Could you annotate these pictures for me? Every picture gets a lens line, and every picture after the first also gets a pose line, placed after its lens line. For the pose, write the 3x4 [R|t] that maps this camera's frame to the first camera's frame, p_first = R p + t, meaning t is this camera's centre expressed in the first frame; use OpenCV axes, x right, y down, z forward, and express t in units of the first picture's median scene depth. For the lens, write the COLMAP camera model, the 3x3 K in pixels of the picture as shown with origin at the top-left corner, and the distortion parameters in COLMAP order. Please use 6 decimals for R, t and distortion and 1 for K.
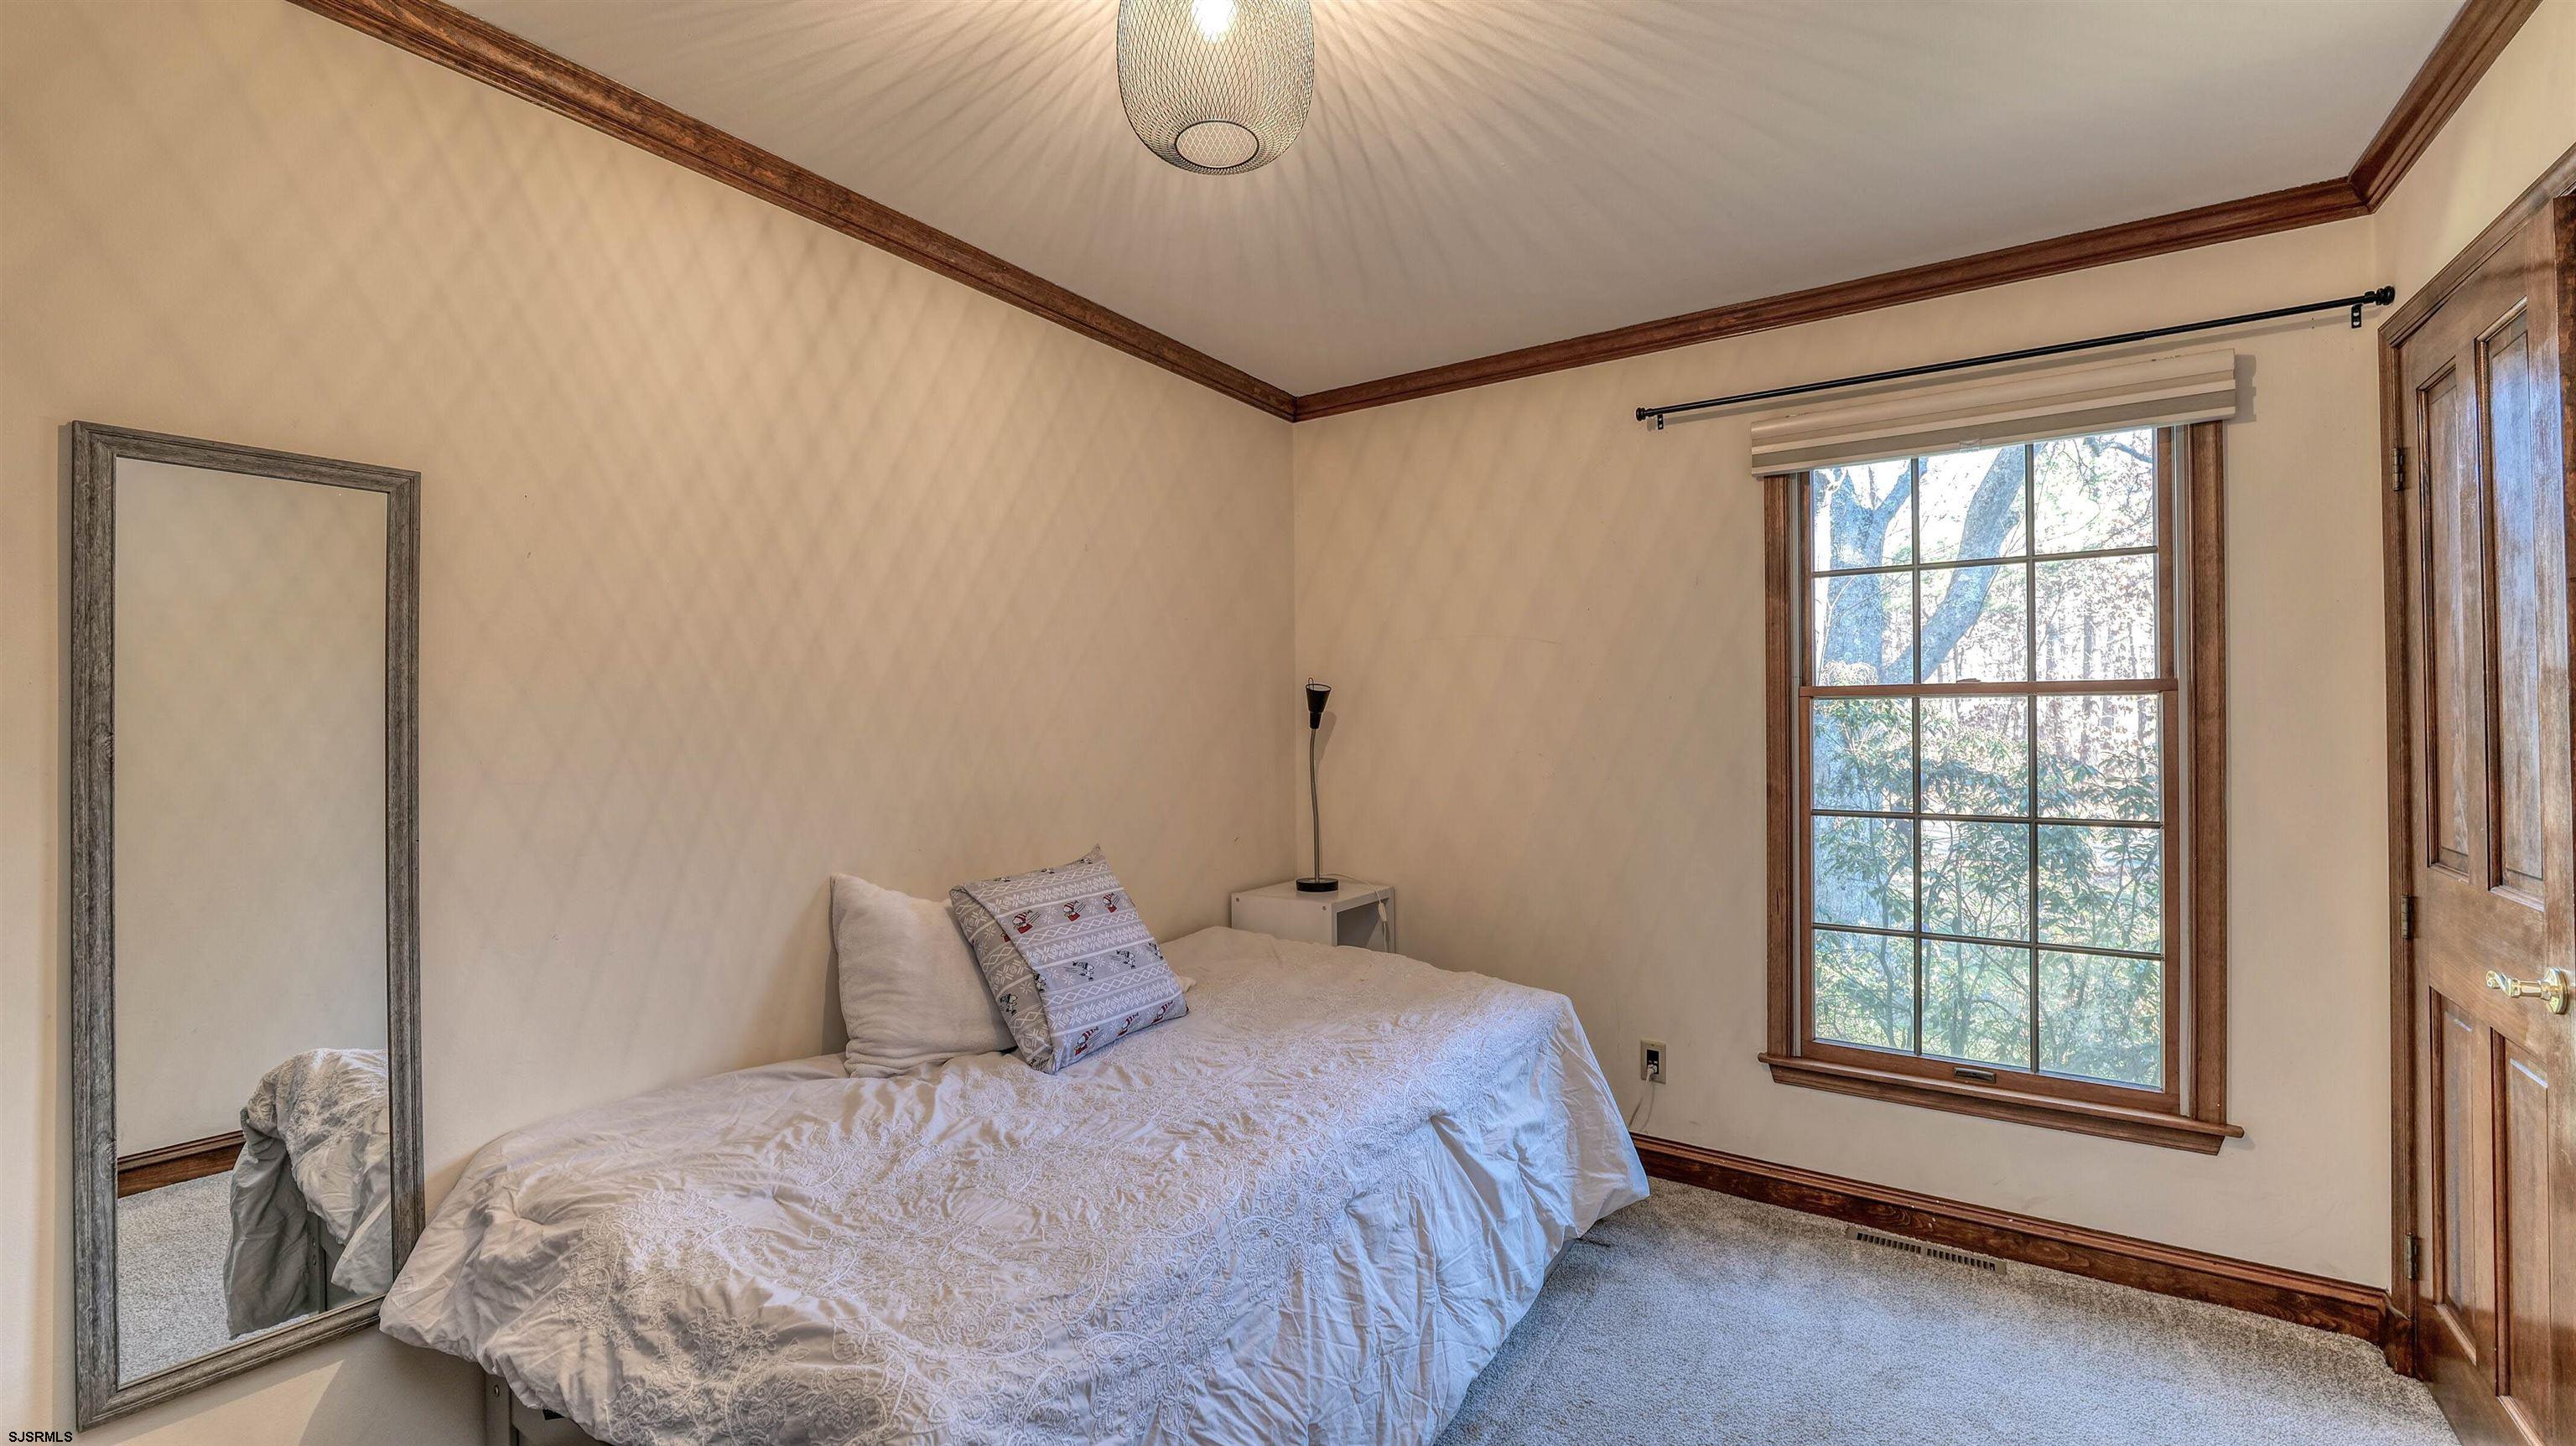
lens RADIAL K [[1045.3, 0, 1269.3], [0, 1045.3, 718.6], [0, 0, 1]] dist [-0.010332, 0.000770]
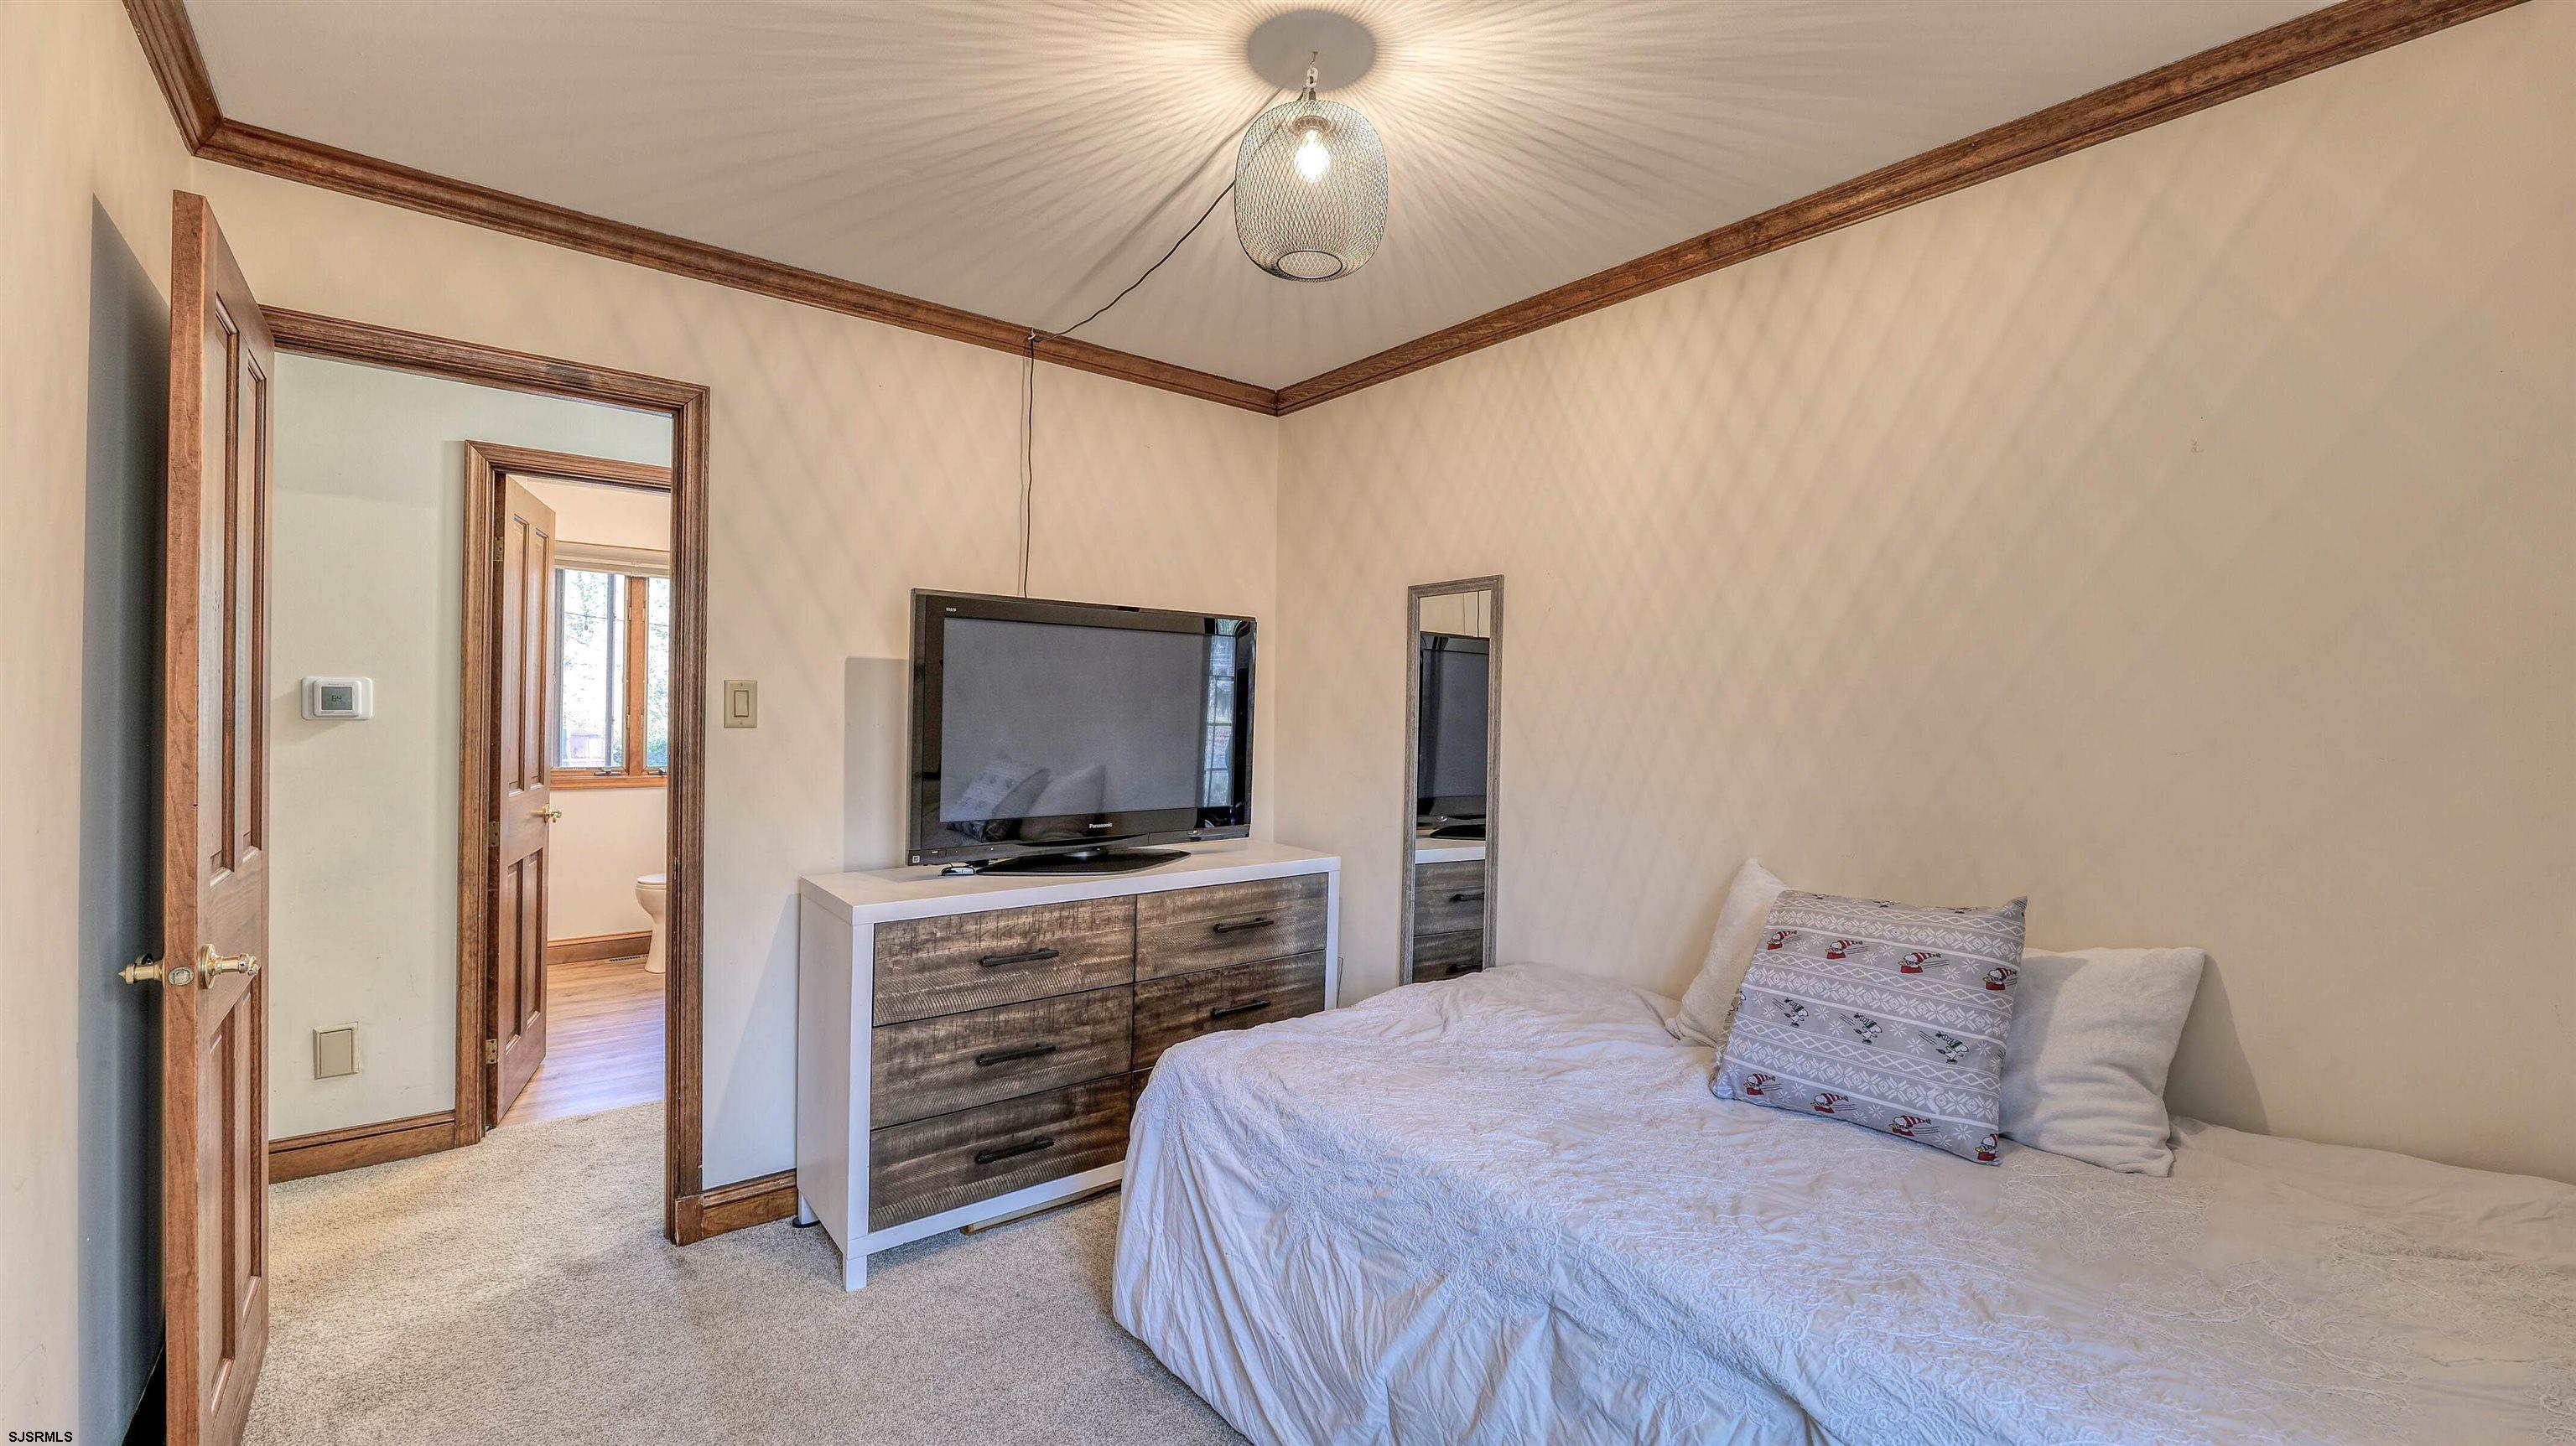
lens RADIAL K [[1045.3, 0, 1269.3], [0, 1045.3, 718.6], [0, 0, 1]] dist [-0.010332, 0.000770]
pose [[-0.287061, 0.004816, -0.957900, 0.771748], [-0.012579, 0.999882, 0.008796, 0.001517], [0.957830, 0.014574, -0.286966, 0.855196]]
